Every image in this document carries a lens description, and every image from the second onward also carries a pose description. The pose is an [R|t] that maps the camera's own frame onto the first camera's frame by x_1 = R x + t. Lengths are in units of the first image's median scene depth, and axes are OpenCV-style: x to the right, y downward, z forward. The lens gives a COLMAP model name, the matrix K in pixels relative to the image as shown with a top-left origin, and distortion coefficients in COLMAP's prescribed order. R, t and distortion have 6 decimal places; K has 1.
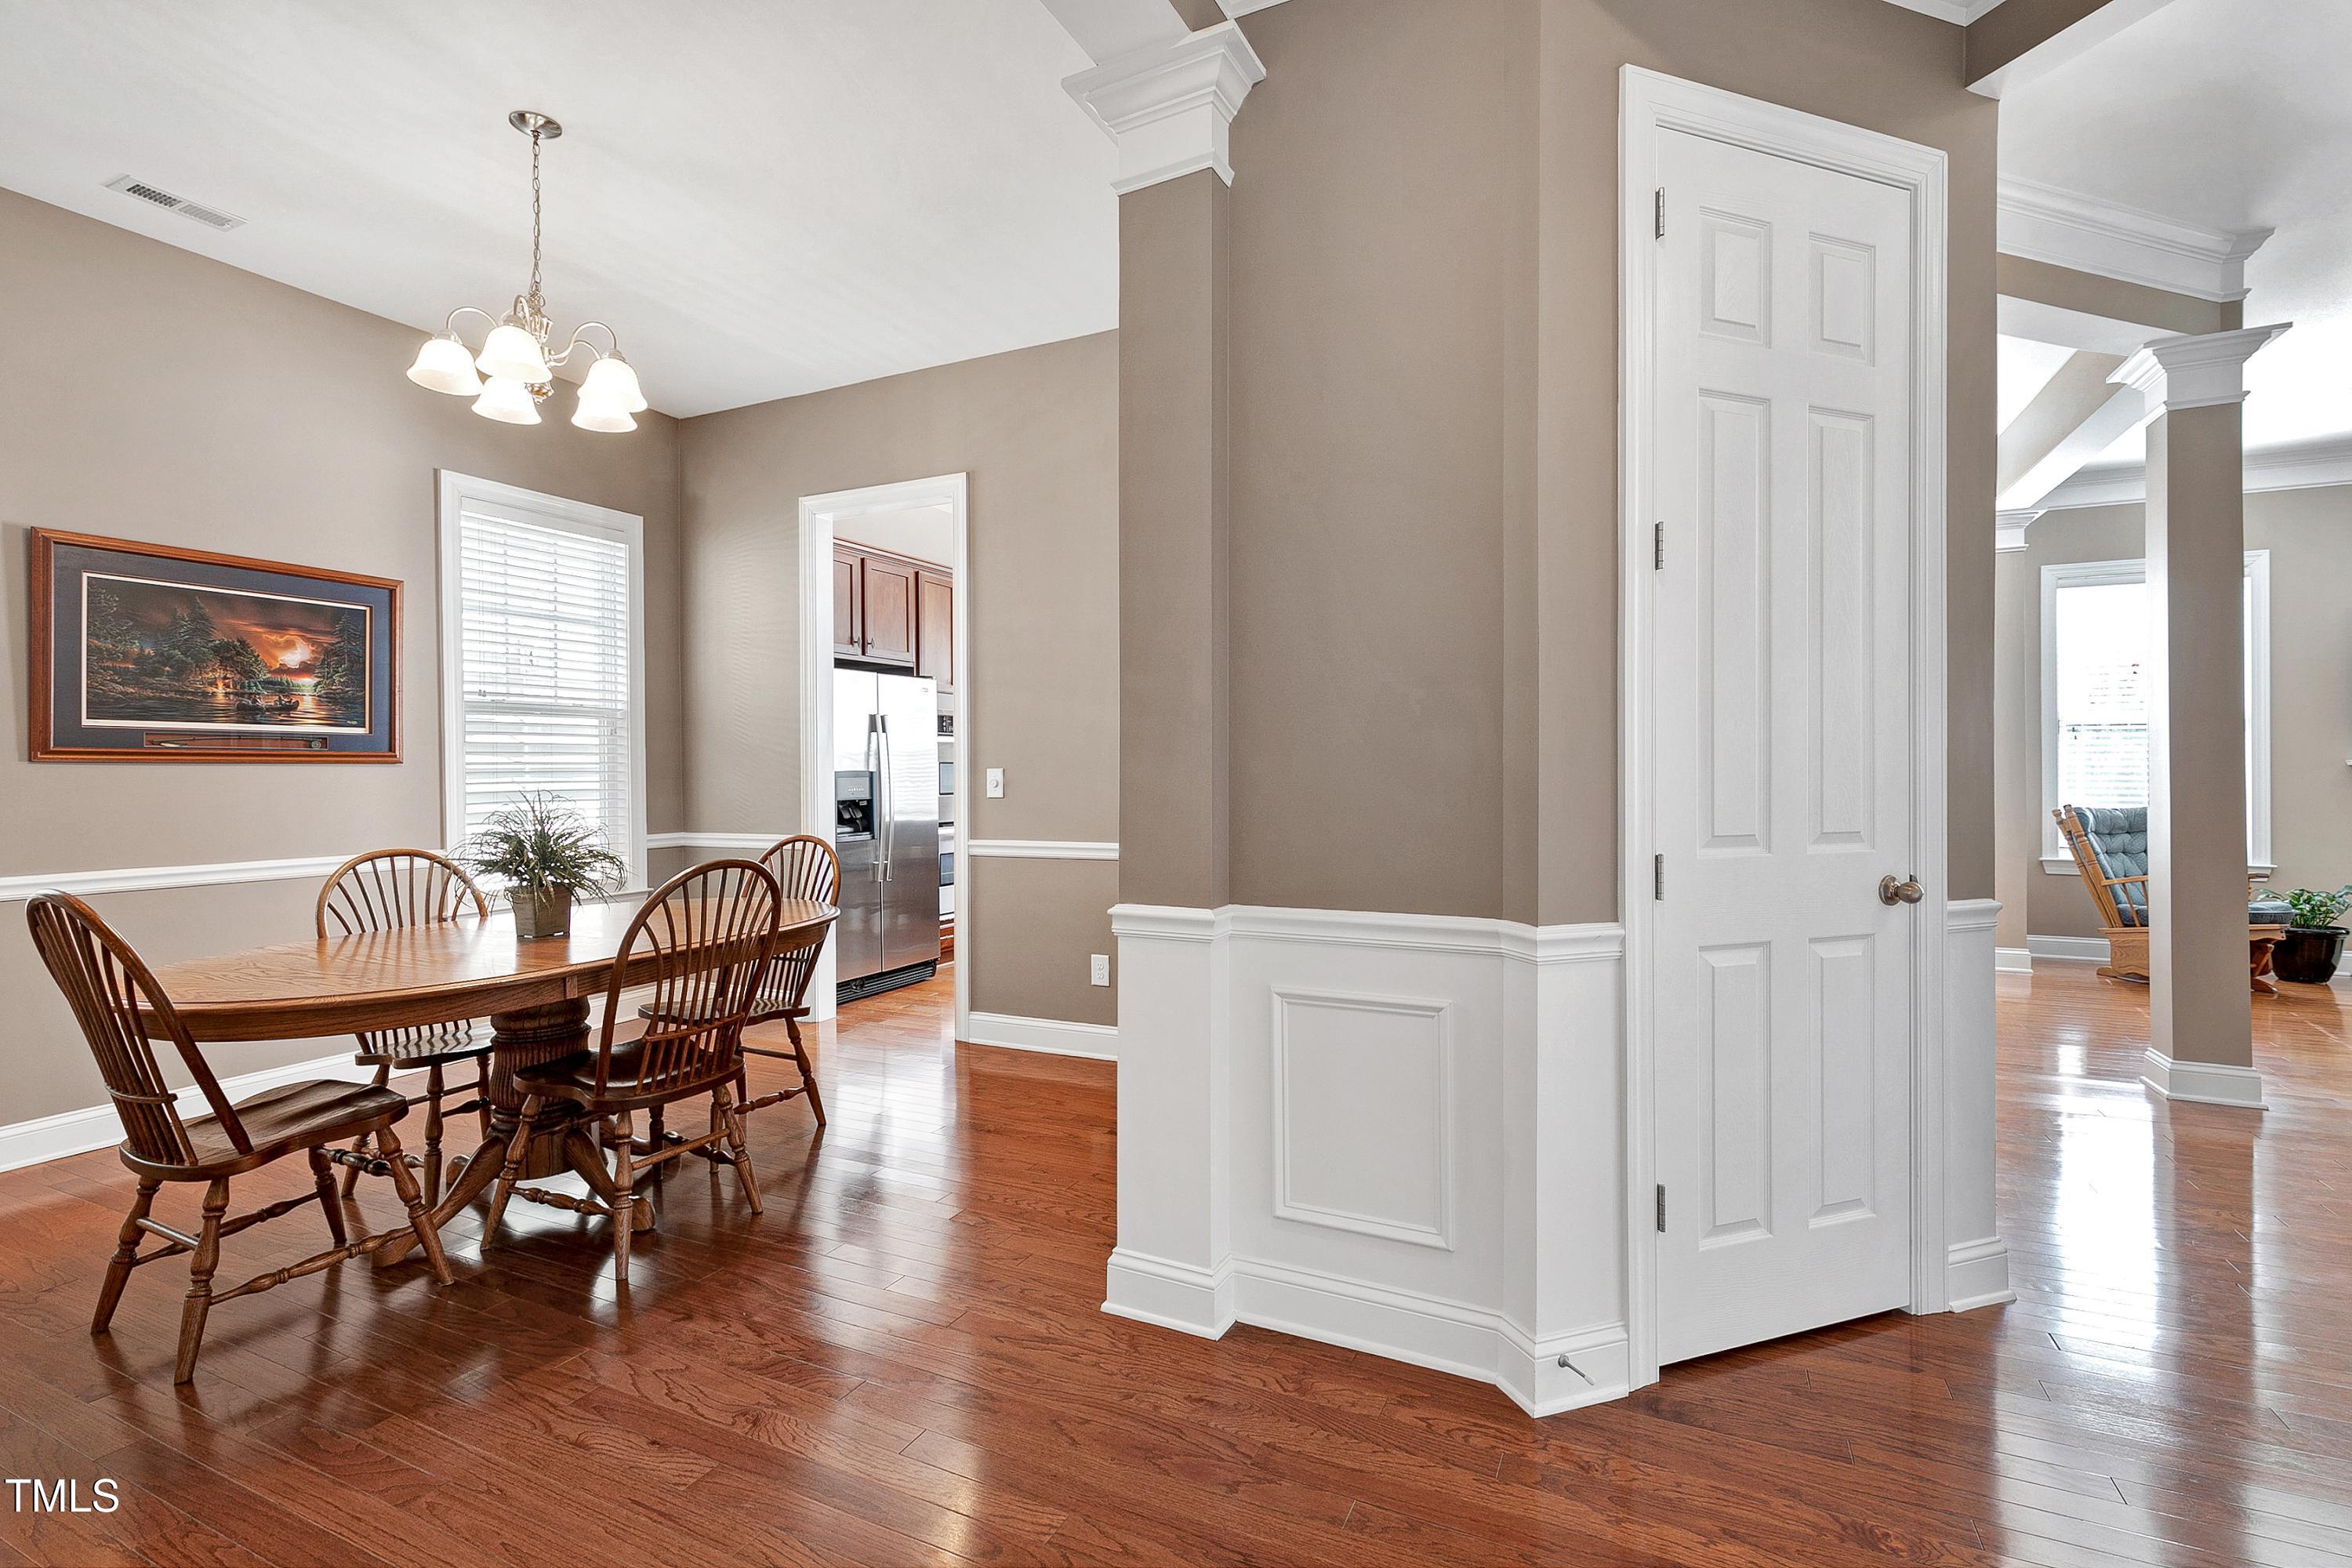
lens RADIAL K [[1078.1, 0, 1172.6], [0, 1078.1, 776.2], [0, 0, 1]] dist [0.008449, -0.000548]
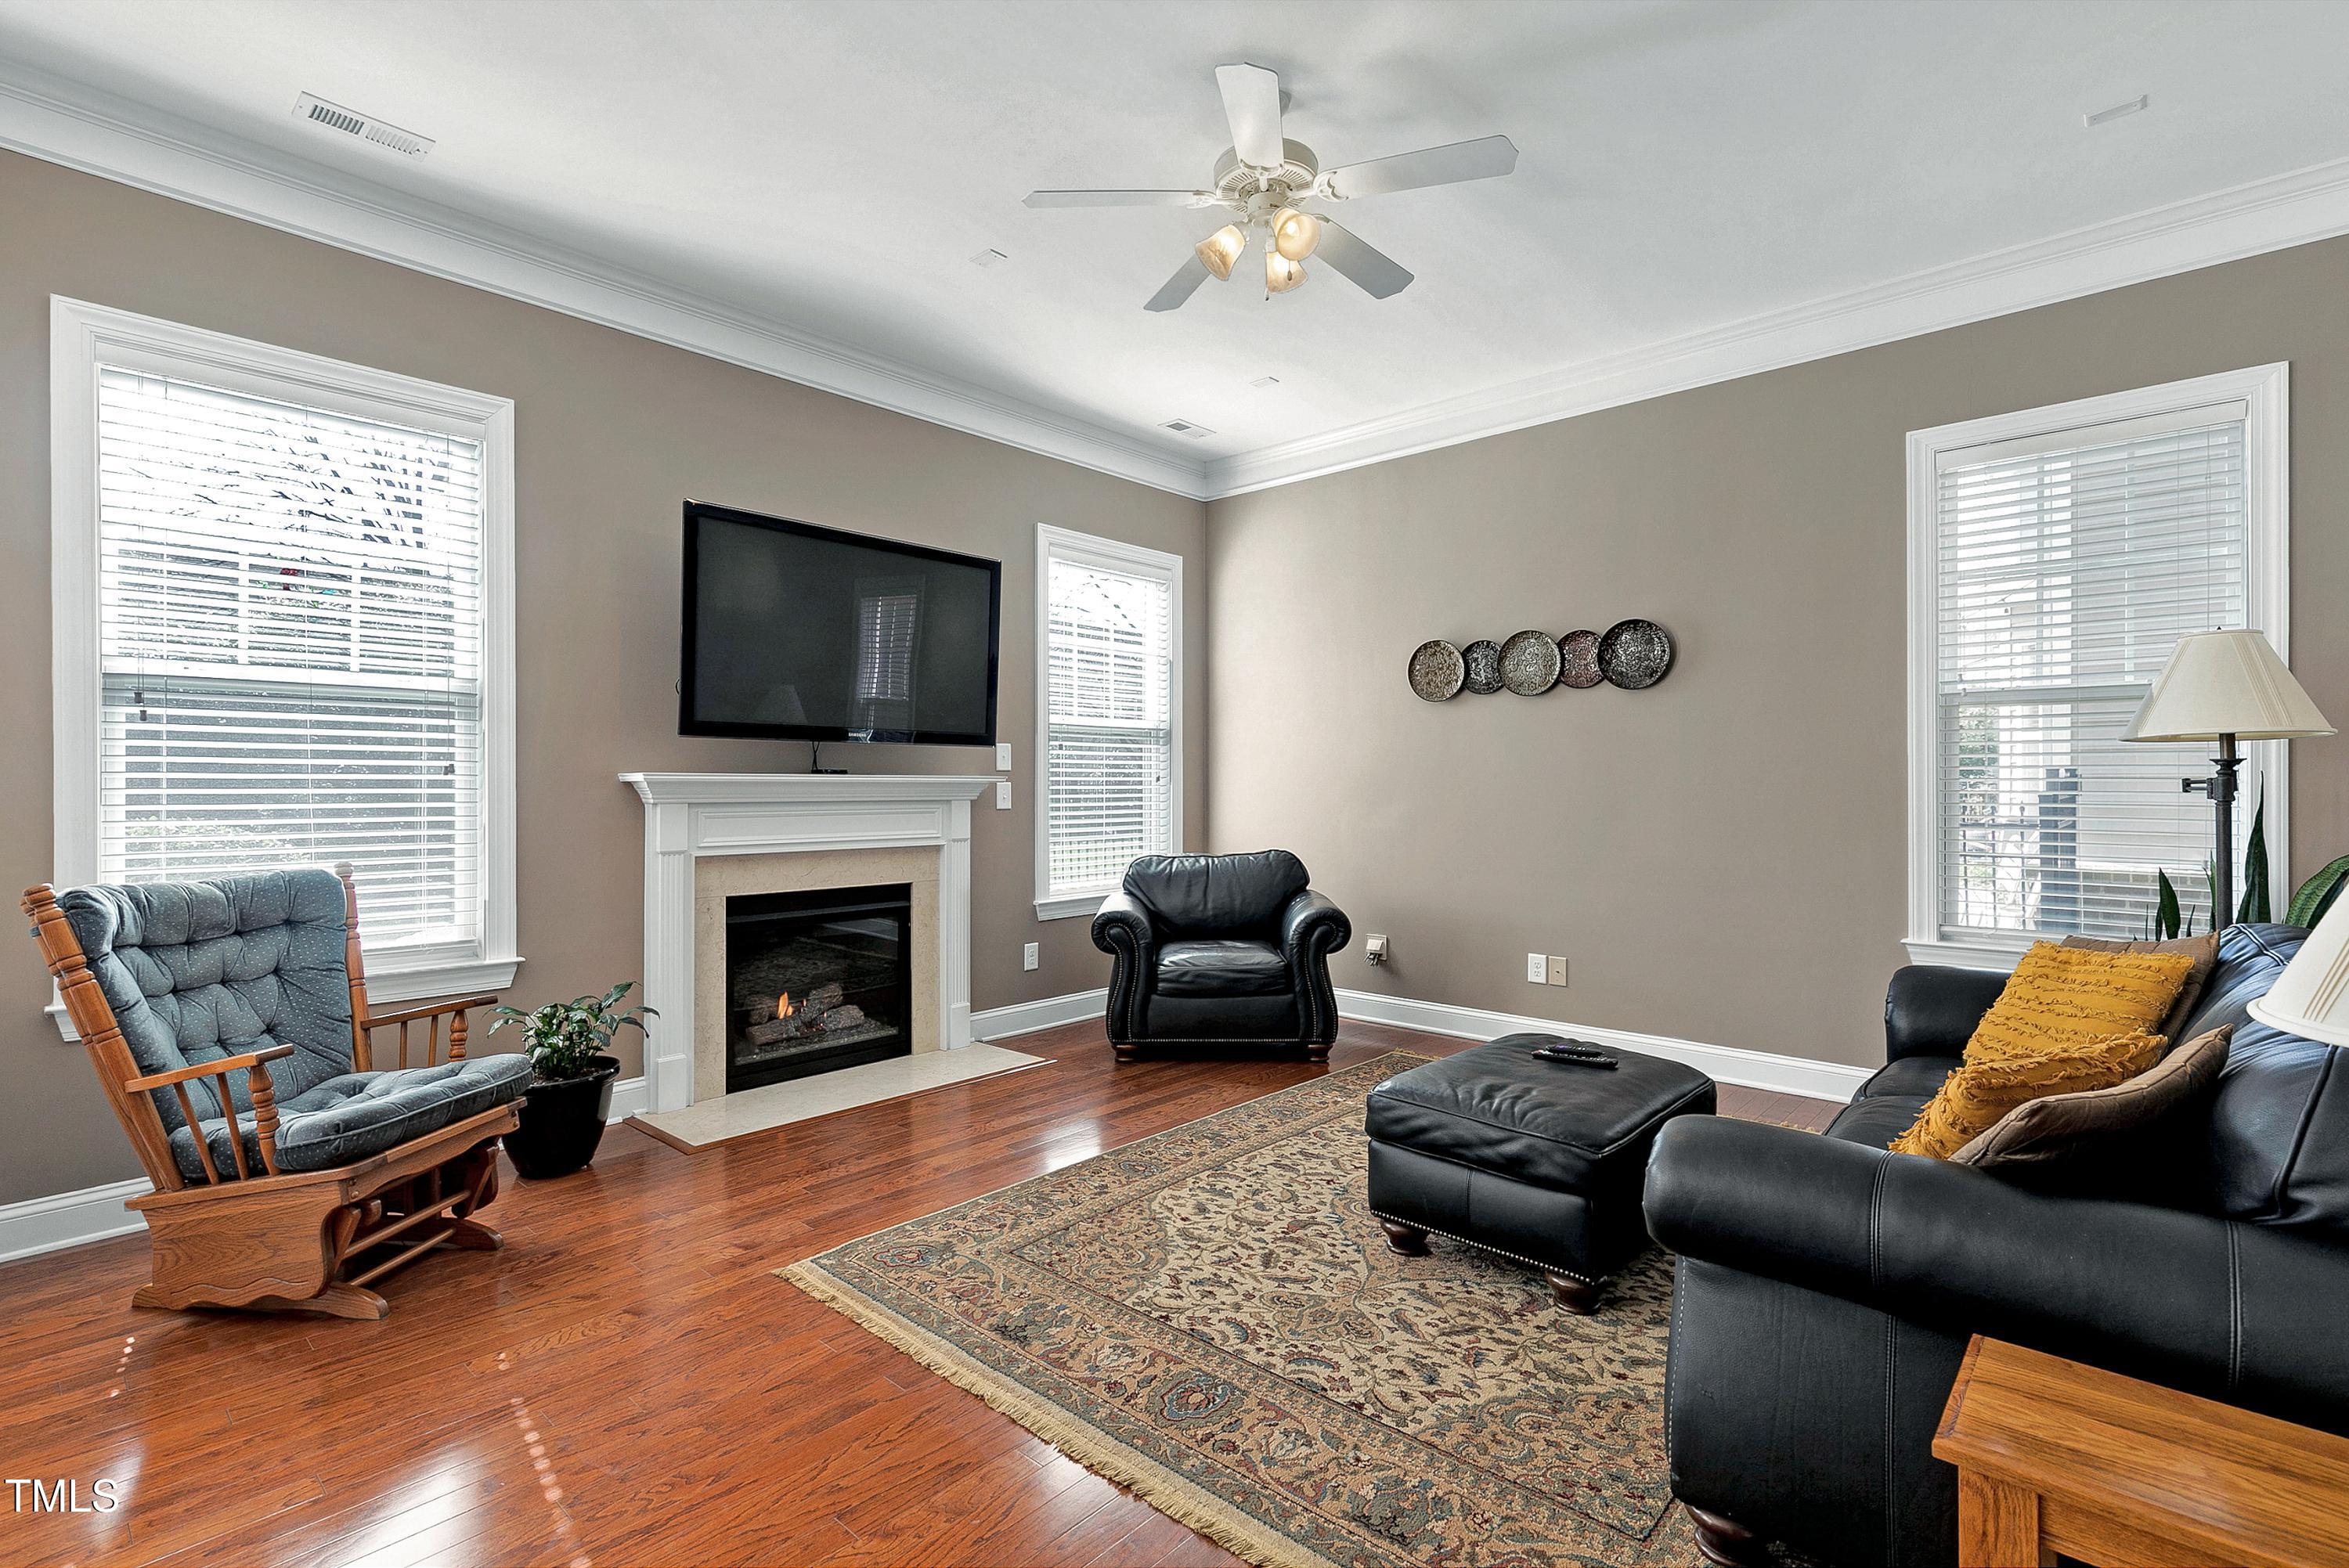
lens RADIAL K [[1076.7, 0, 1174.1], [0, 1076.7, 776.2], [0, 0, 1]] dist [0.008449, -0.000548]
pose [[0.281271, 0.007451, 0.959599, 0.986246], [0.005399, 0.999942, -0.009347, -0.009359], [-0.959613, 0.007810, 0.281215, 0.892301]]
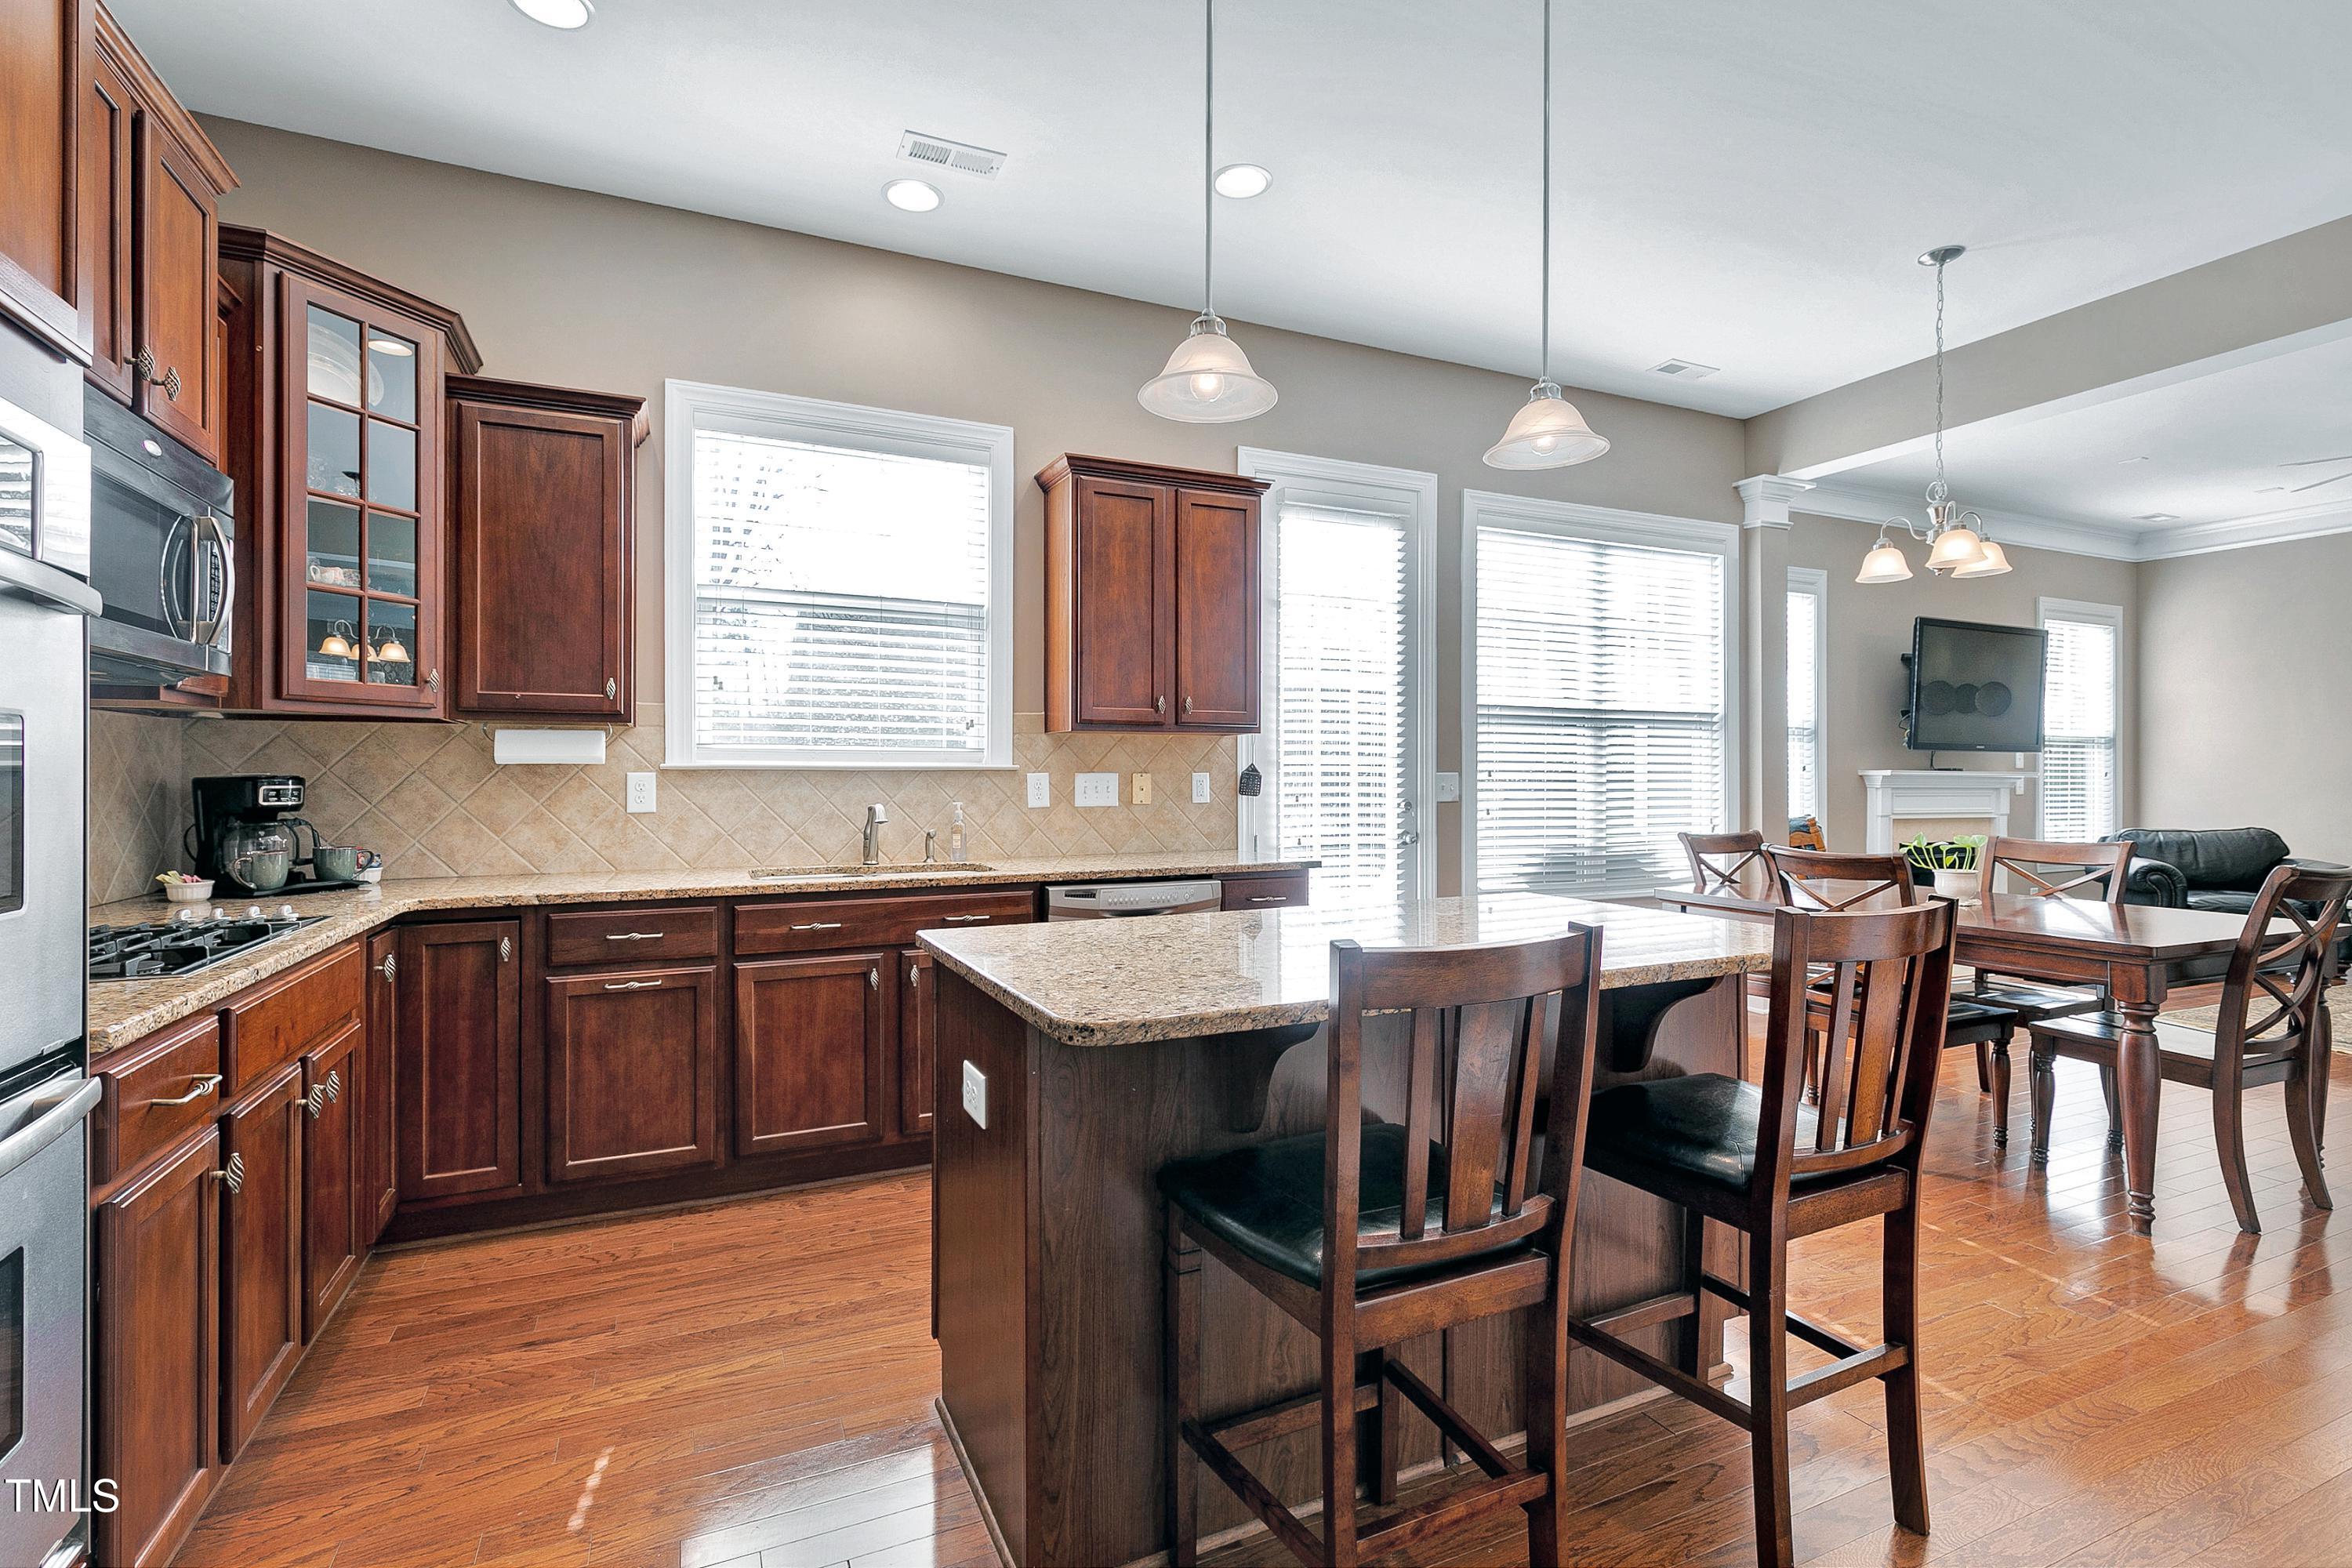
lens RADIAL K [[1078.1, 0, 1169.1], [0, 1078.1, 770.9], [0, 0, 1]] dist [0.008449, -0.000548]
pose [[0.635310, 0.006772, 0.772227, -0.330962], [-0.000597, 0.999966, -0.008278, -0.008142], [-0.772257, 0.004798, 0.635293, 1.427139]]
